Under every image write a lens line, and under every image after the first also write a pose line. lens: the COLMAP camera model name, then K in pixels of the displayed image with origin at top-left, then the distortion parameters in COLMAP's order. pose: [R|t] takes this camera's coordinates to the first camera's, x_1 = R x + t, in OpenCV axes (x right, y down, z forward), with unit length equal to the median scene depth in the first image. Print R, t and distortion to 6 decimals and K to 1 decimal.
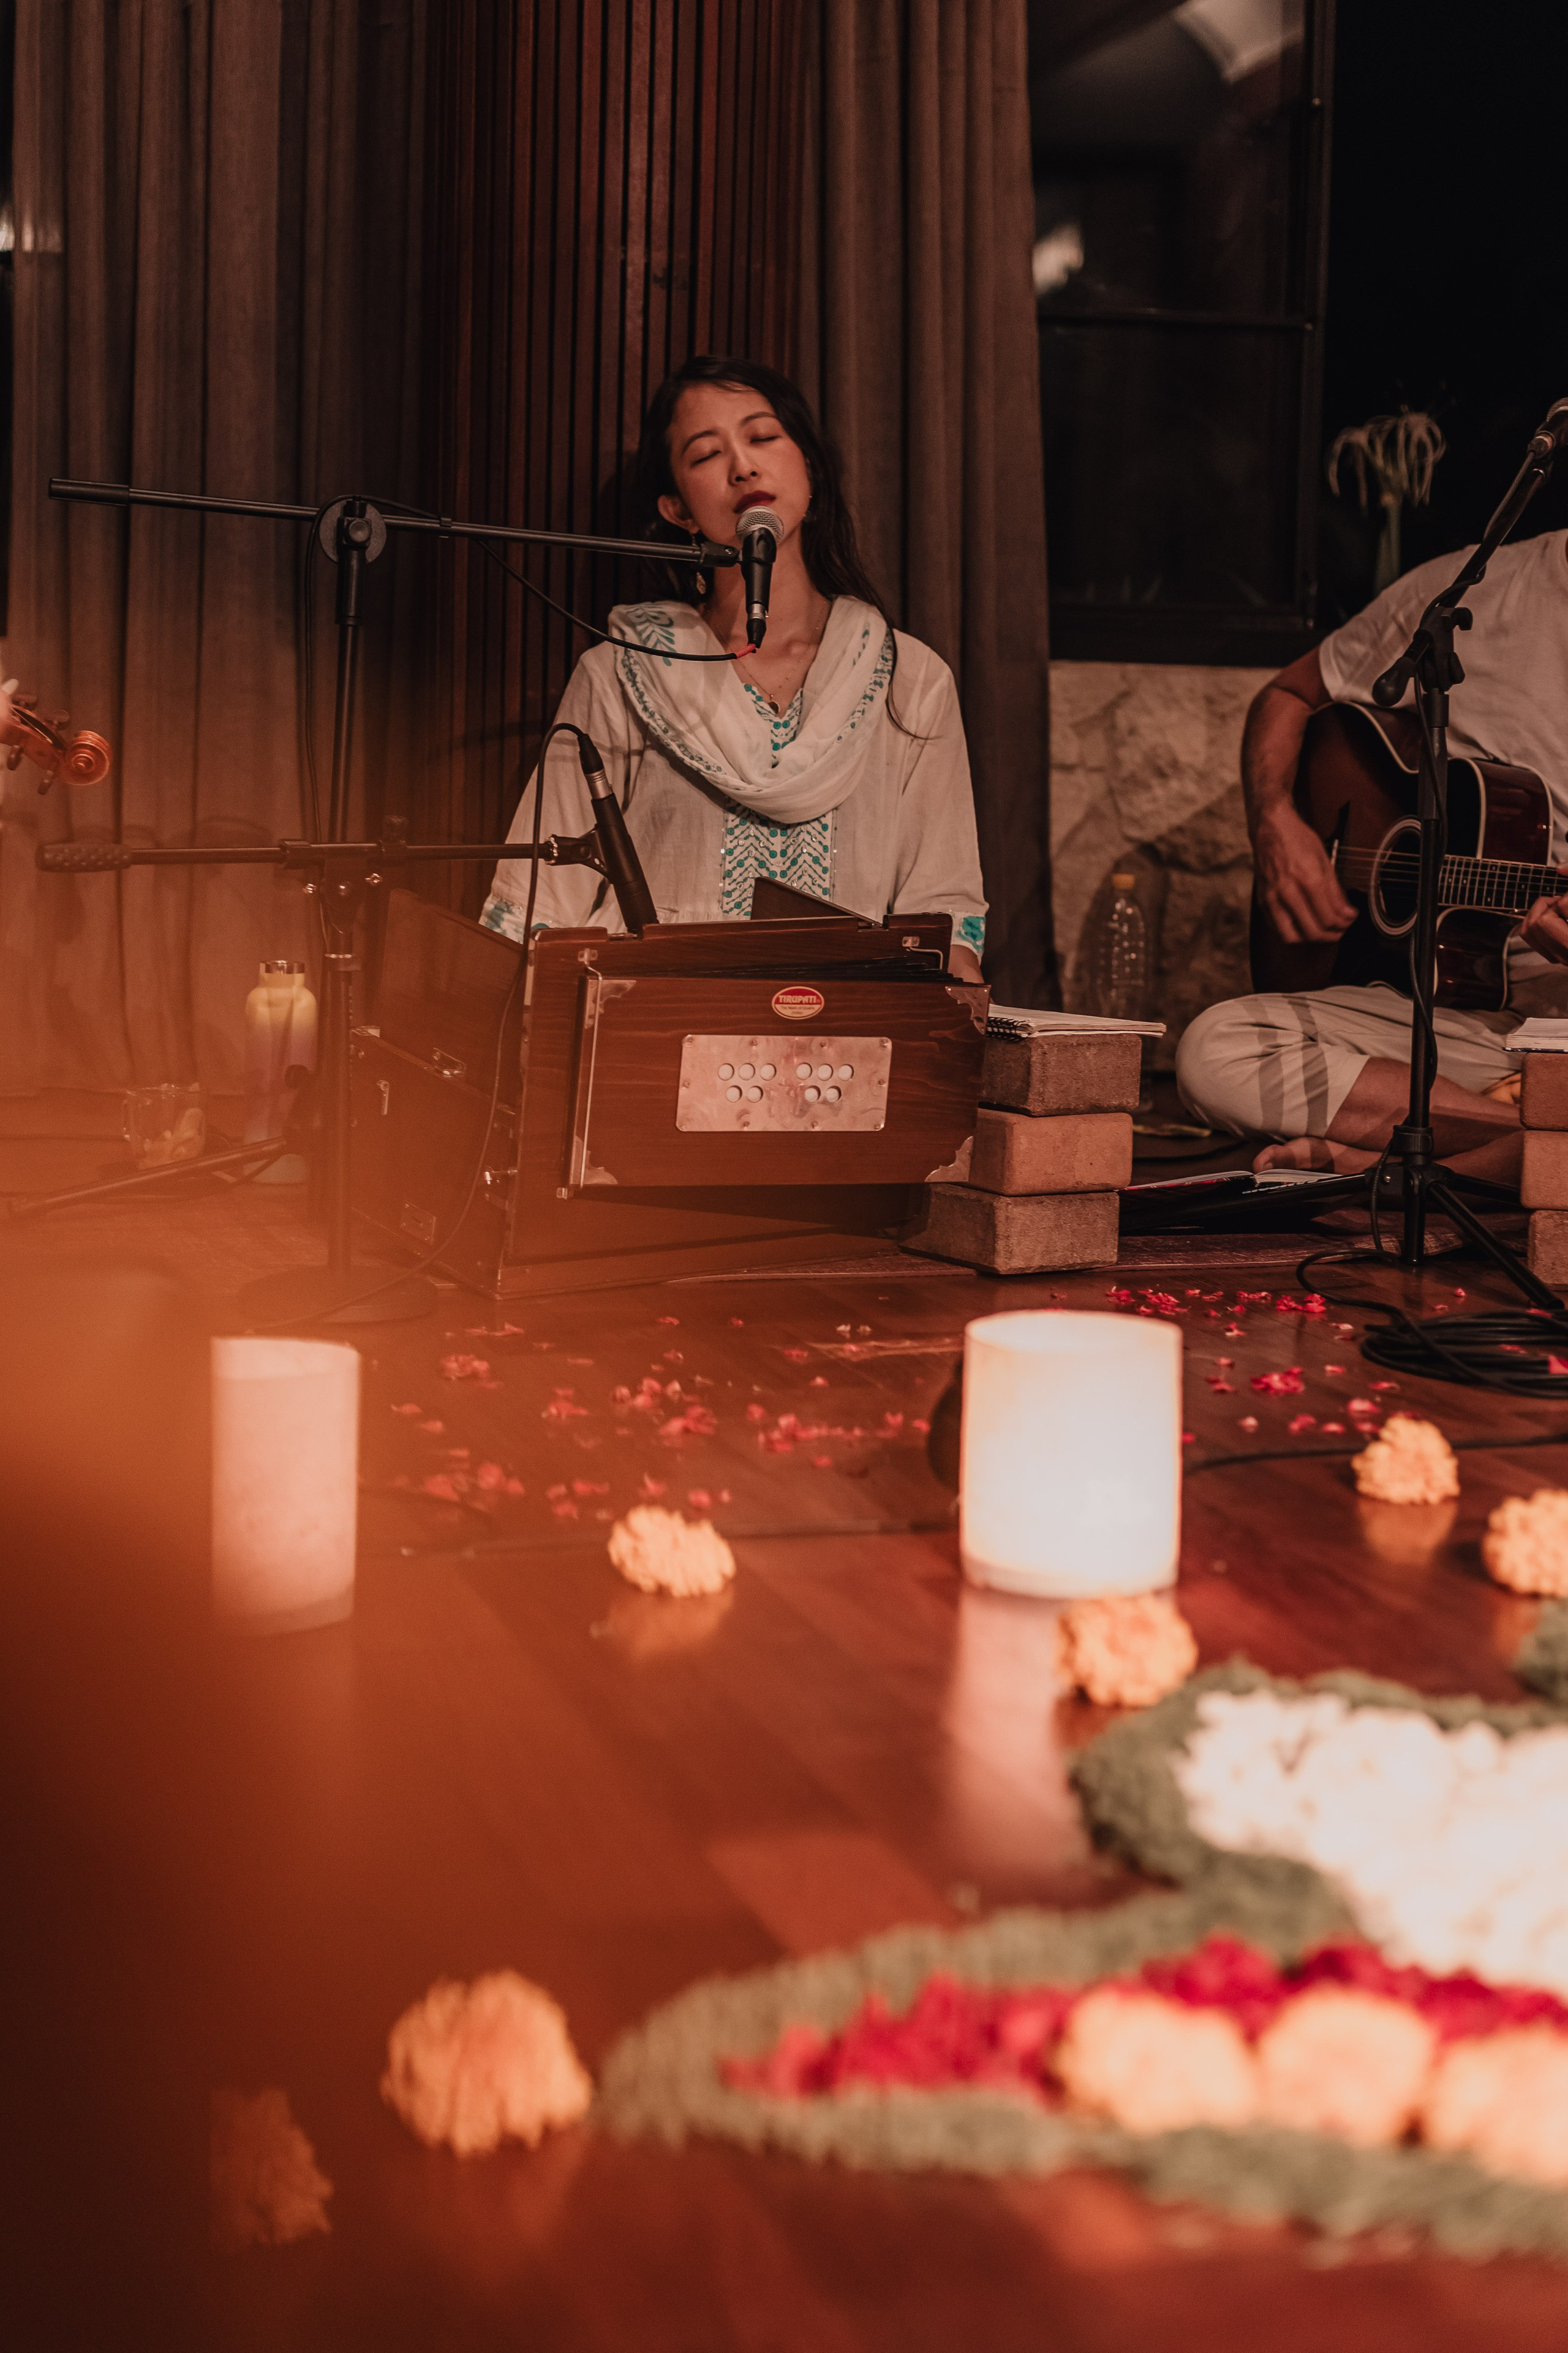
lens RADIAL K [[4002.6, 0, 784.0], [0, 4002.6, 1176.5], [0, 0, 1]] dist [-0.003354, 0.014075]
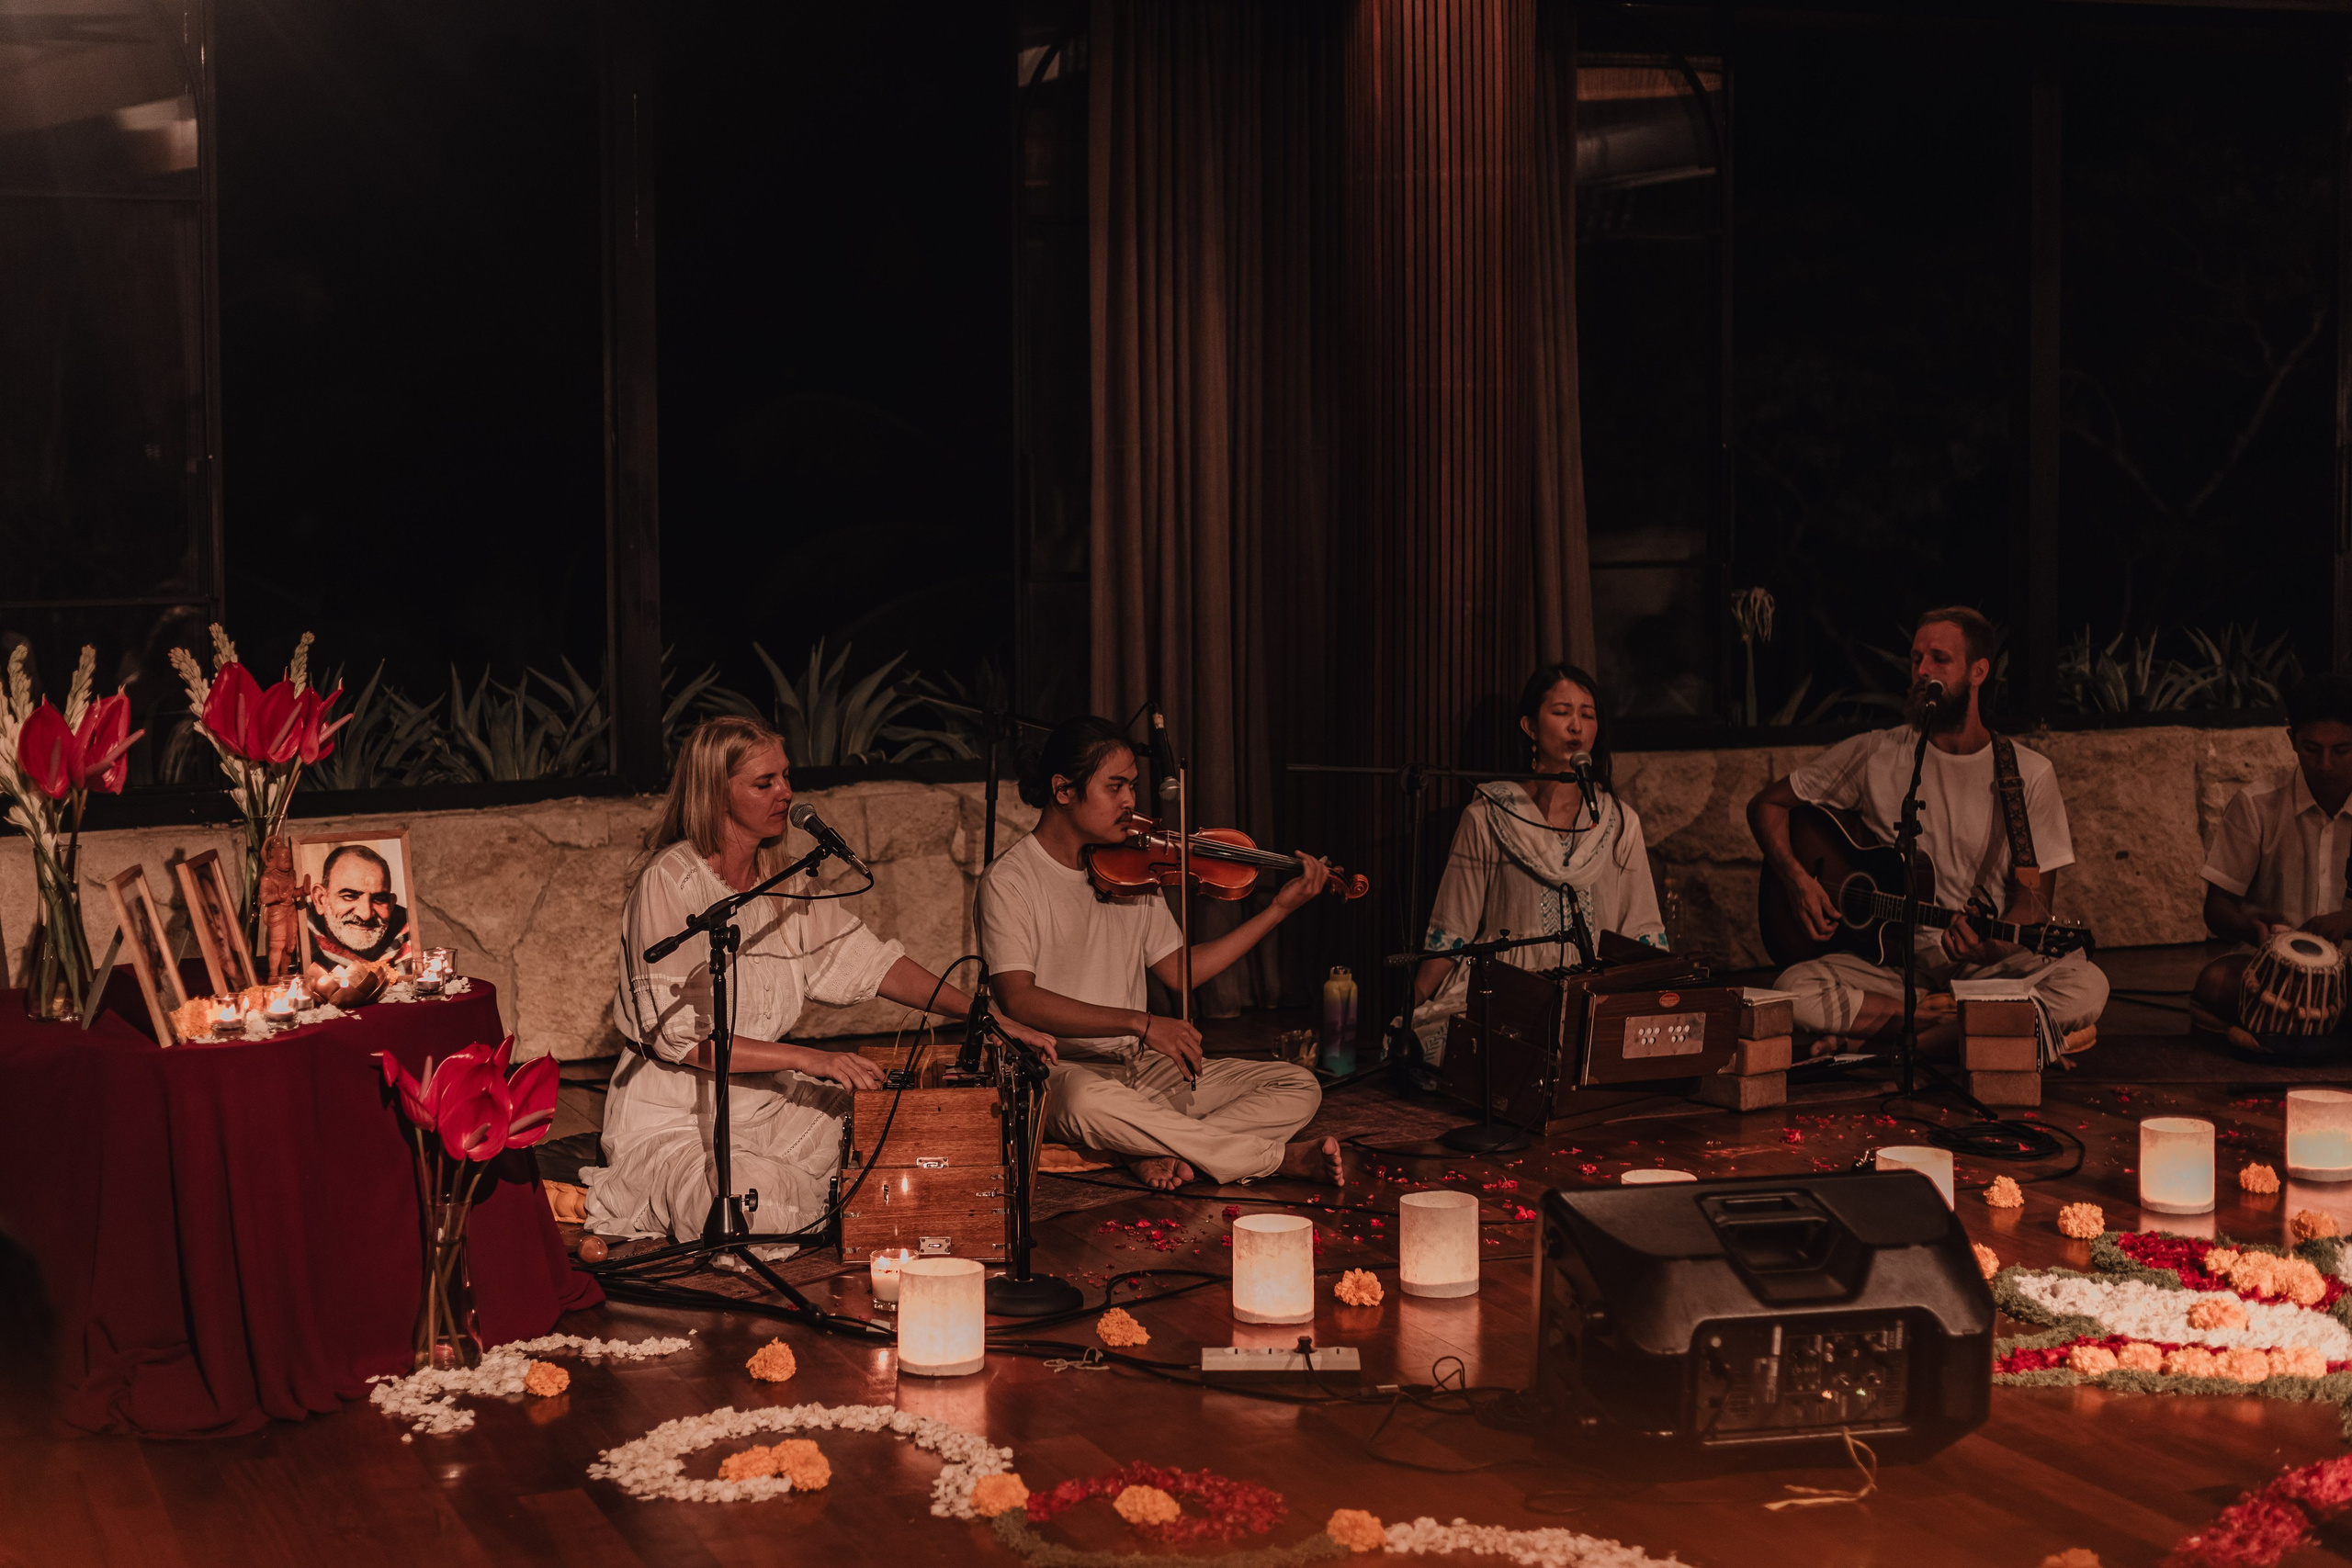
lens RADIAL K [[3353.5, 0, 1176.0], [0, 3353.5, 784.0], [0, 0, 1]] dist [-0.022696, 0.033998]
pose [[0.996480, -0.036406, 0.075512, -0.348010], [0.039685, 0.998313, -0.042387, -0.080248], [-0.073841, 0.045235, 0.996244, -0.749528]]
